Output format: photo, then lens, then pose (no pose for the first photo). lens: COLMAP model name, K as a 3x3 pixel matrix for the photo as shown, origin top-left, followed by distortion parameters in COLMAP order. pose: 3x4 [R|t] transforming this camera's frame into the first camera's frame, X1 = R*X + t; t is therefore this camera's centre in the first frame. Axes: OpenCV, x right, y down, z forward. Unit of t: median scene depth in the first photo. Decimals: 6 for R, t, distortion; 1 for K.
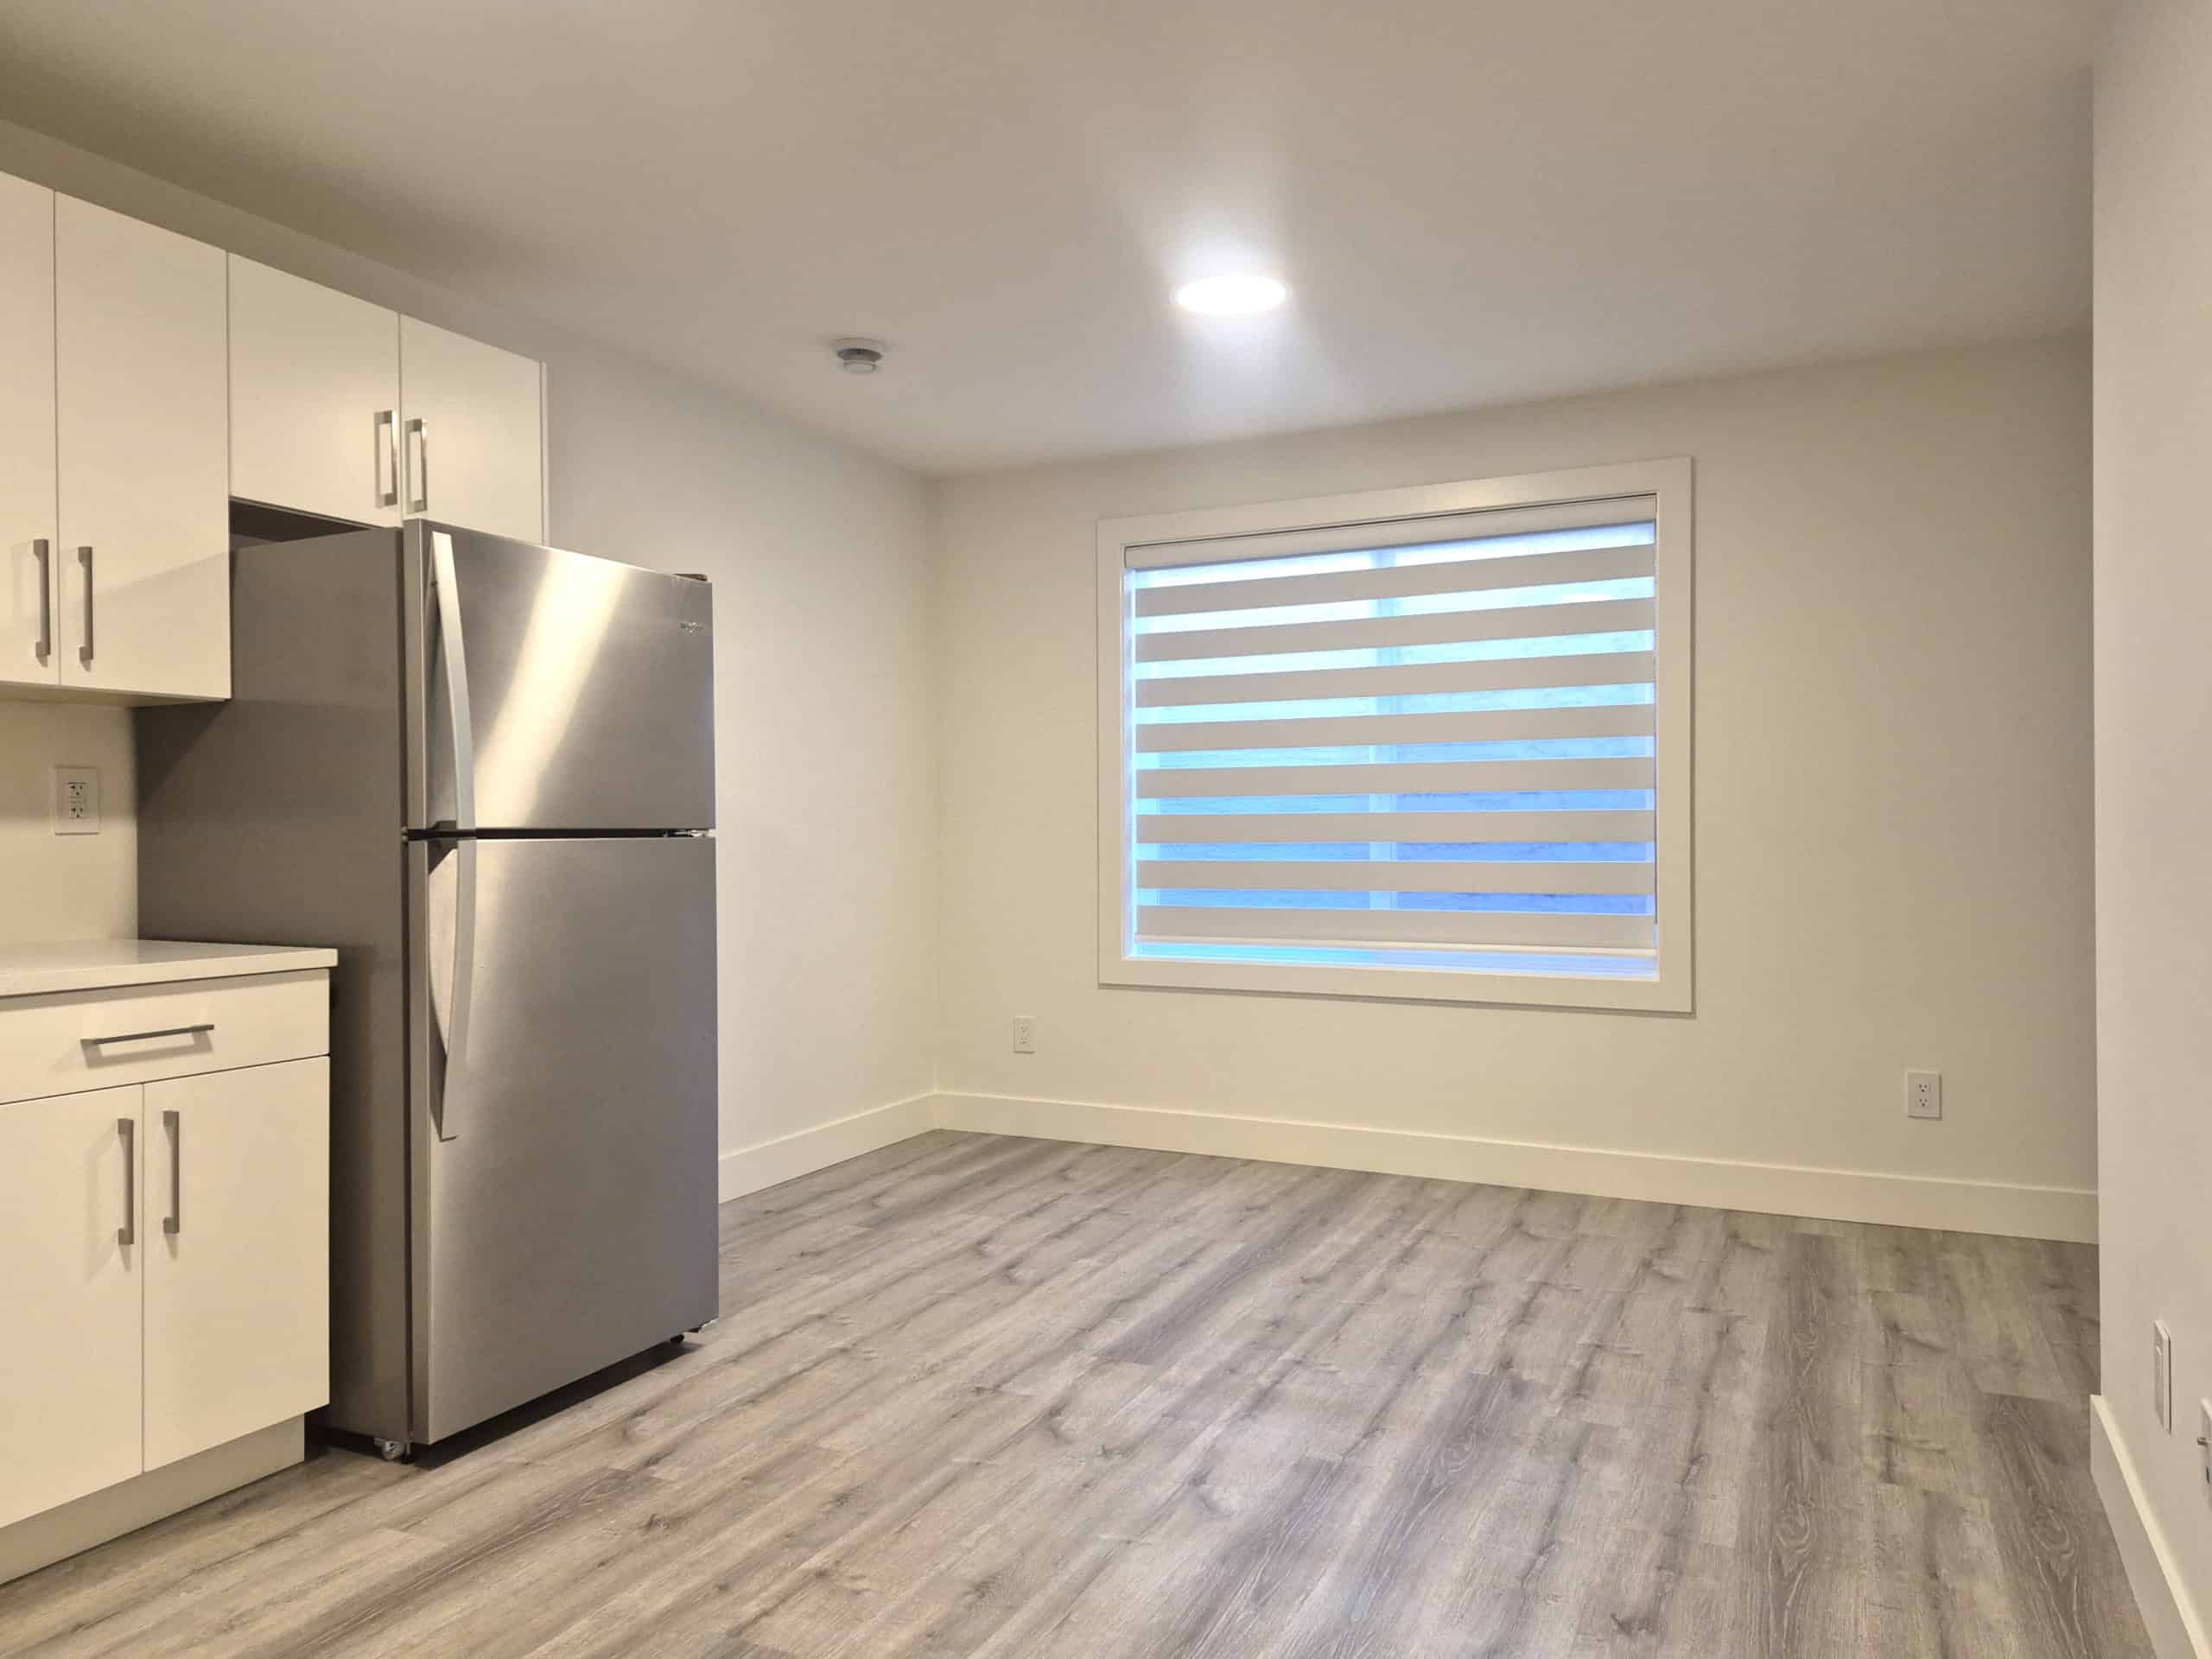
lens RADIAL K [[1549.1, 0, 1106.0], [0, 1549.1, 829.5], [0, 0, 1]] dist [0.108304, -0.104602]
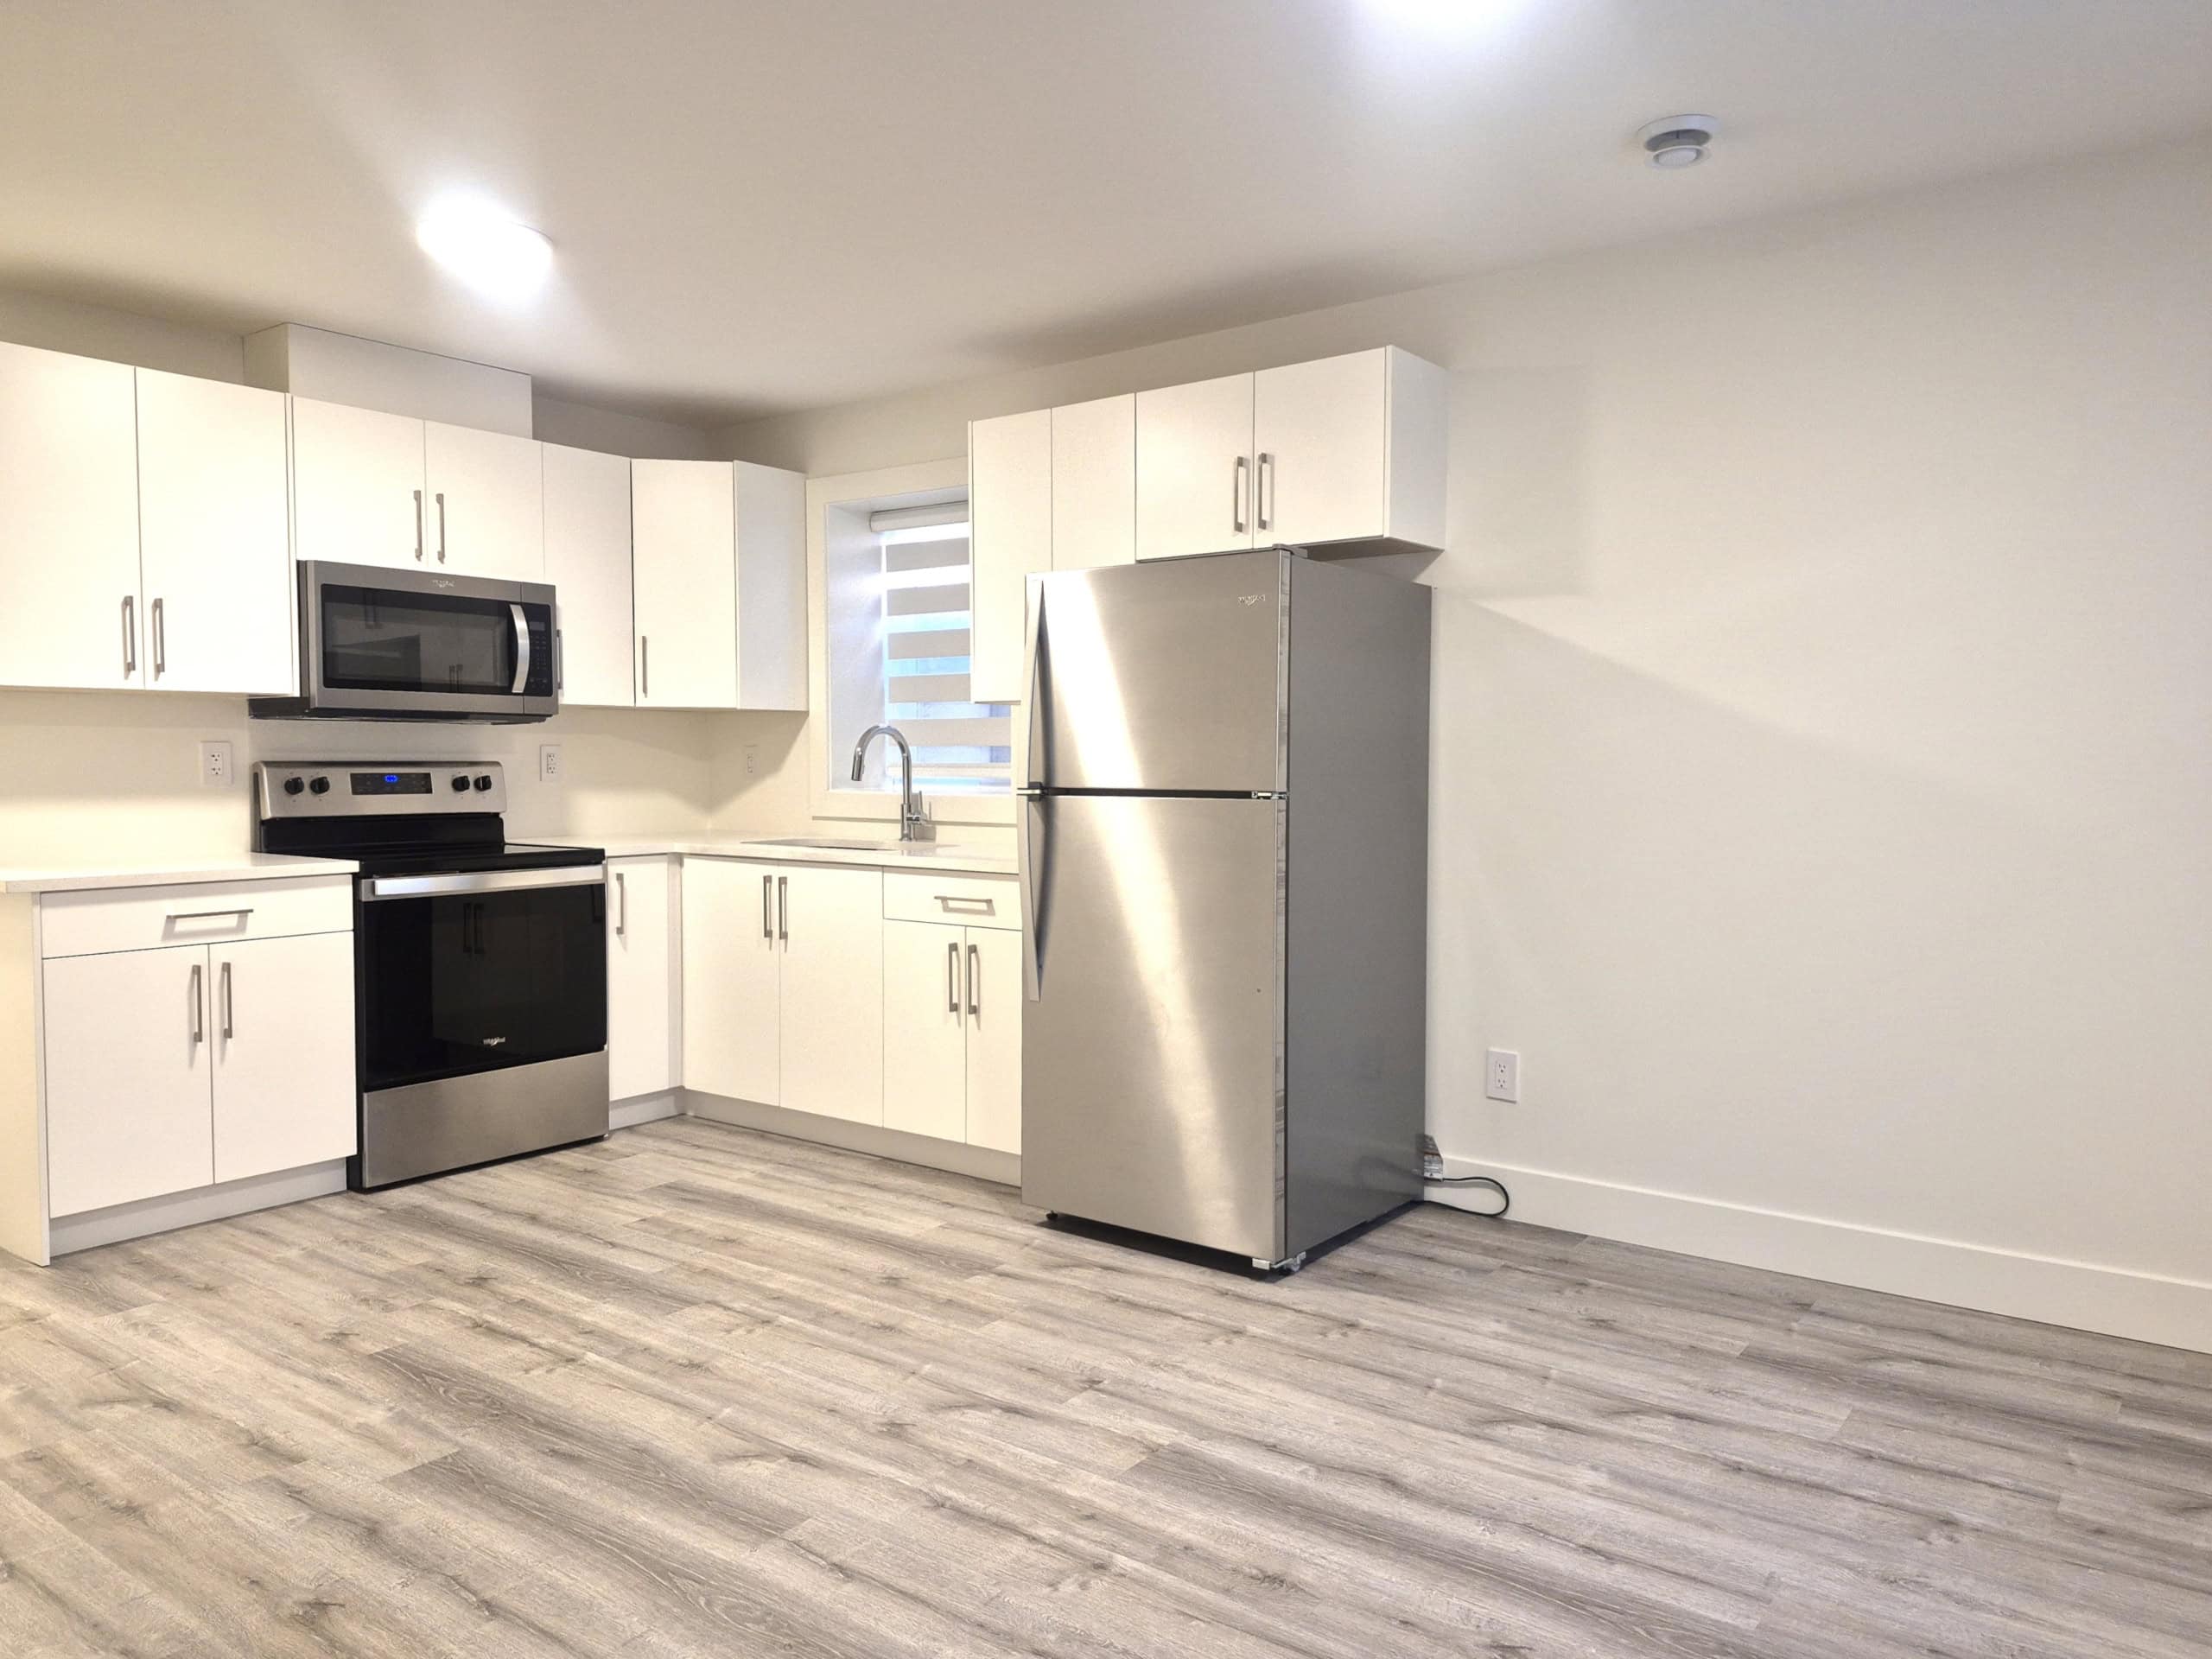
lens RADIAL K [[1549.1, 0, 1106.0], [0, 1549.1, 829.5], [0, 0, 1]] dist [0.108304, -0.104602]
pose [[-0.204654, 0.048438, -0.977635, 0.906300], [-0.001771, 0.998755, 0.049856, -0.030626], [0.978833, 0.011935, -0.204314, 1.294279]]
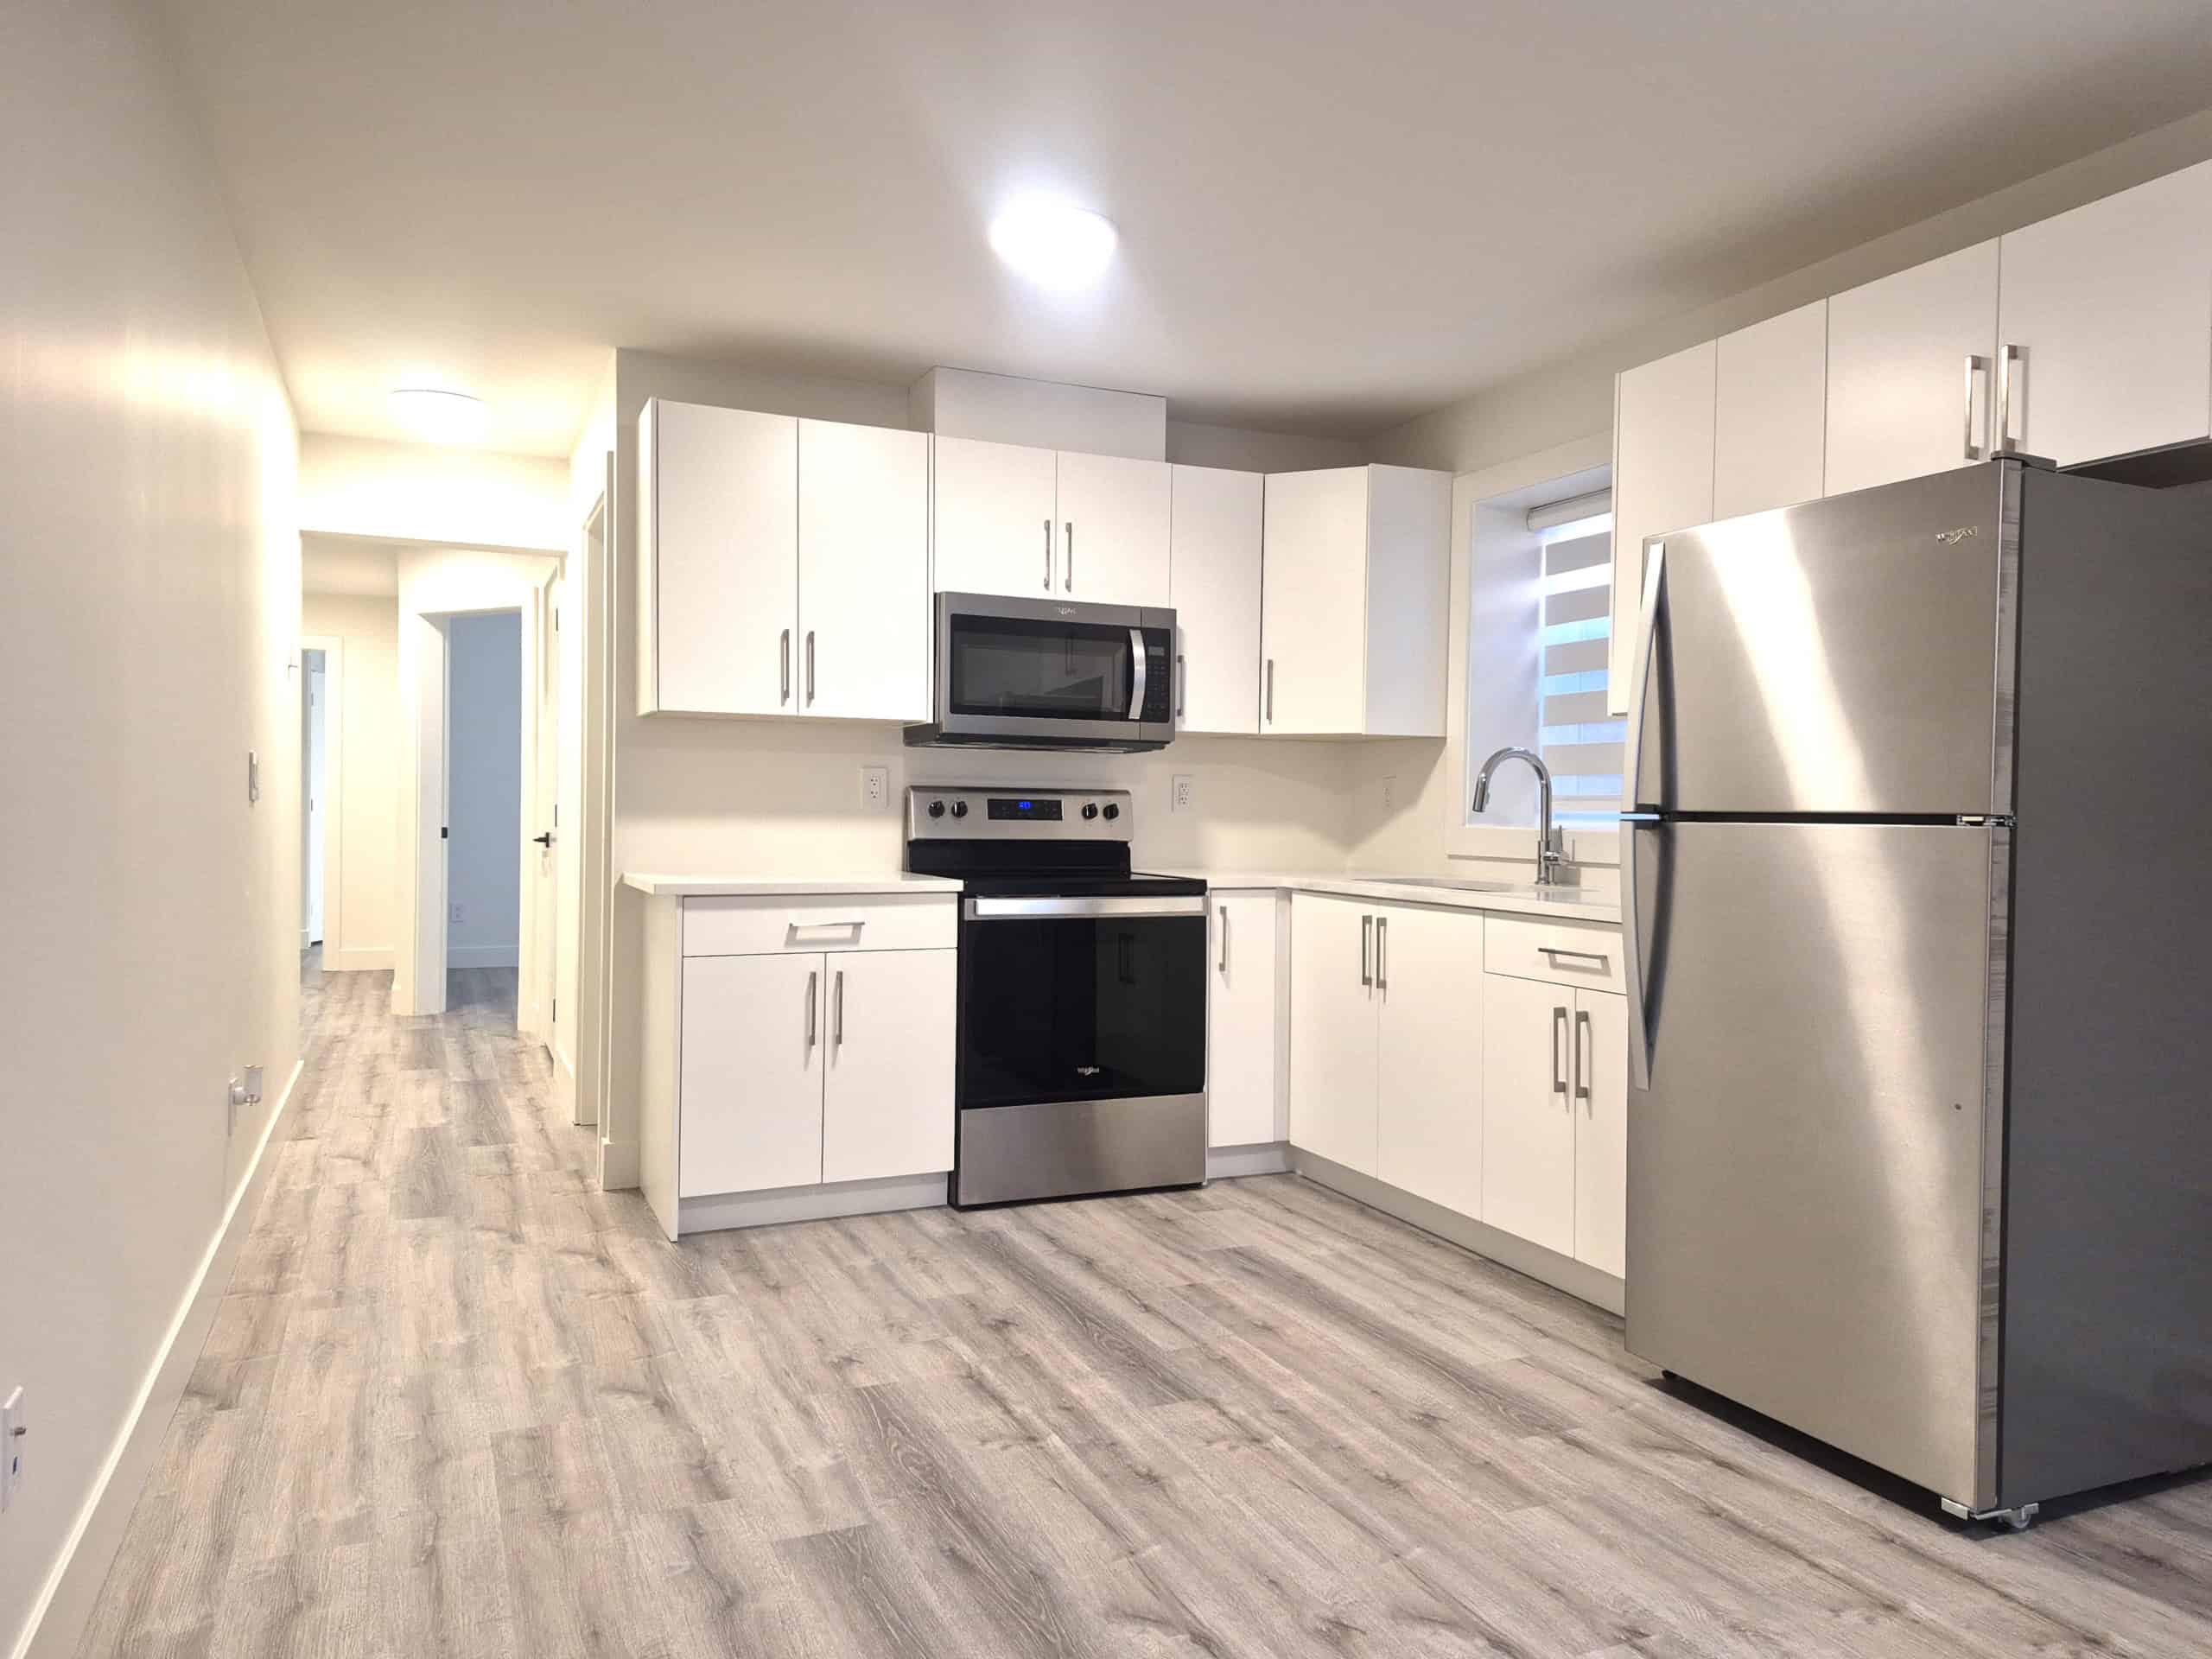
lens RADIAL K [[1535.6, 0, 1106.0], [0, 1535.6, 829.5], [0, 0, 1]] dist [0.151900, -0.169397]
pose [[-0.648886, 0.004210, -0.760874, 0.638158], [-0.011927, 0.999806, 0.015703, -0.000017], [0.760792, 0.019264, -0.648710, 1.364278]]
